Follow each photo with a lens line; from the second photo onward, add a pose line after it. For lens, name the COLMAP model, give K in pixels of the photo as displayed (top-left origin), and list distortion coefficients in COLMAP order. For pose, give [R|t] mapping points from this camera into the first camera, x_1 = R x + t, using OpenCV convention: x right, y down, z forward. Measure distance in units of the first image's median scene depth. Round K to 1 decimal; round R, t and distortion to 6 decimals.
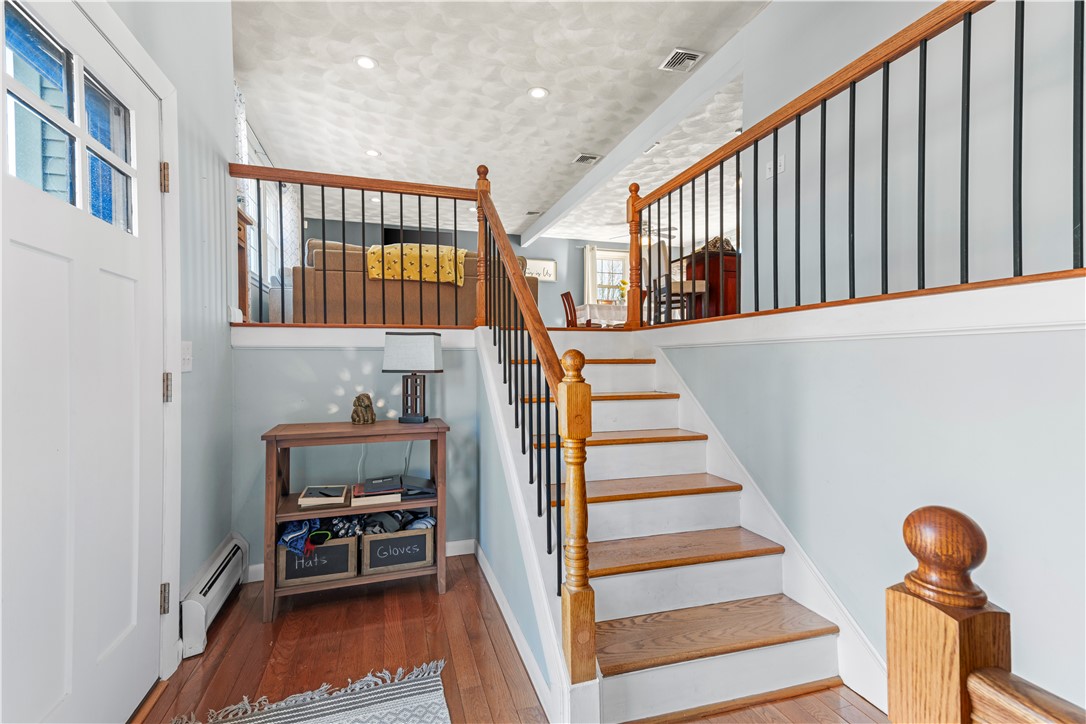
lens RADIAL K [[491.3, 0, 540.3], [0, 491.3, 359.0], [0, 0, 1]] dist [0.013334, -0.000925]
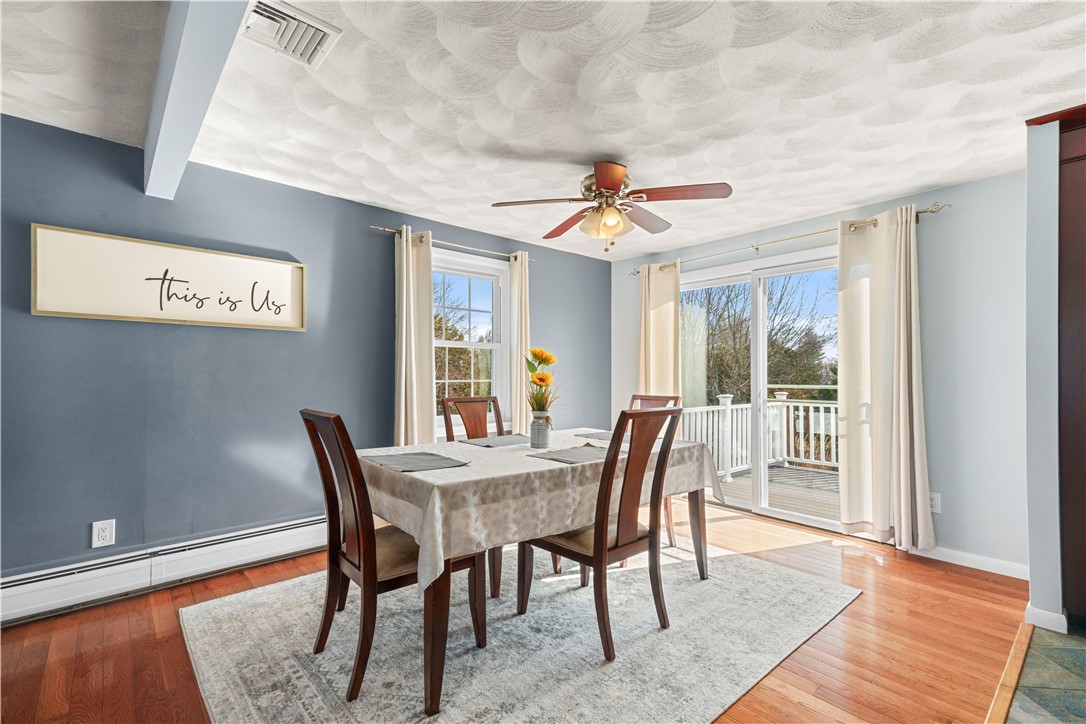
lens RADIAL K [[491.3, 0, 556.0], [0, 491.3, 375.1], [0, 0, 1]] dist [0.013334, -0.000925]
pose [[0.903602, 0.000046, 0.428374, 0.034087], [-0.001119, 0.999997, 0.002253, -0.100616], [-0.428372, -0.002515, 0.903599, 0.503480]]
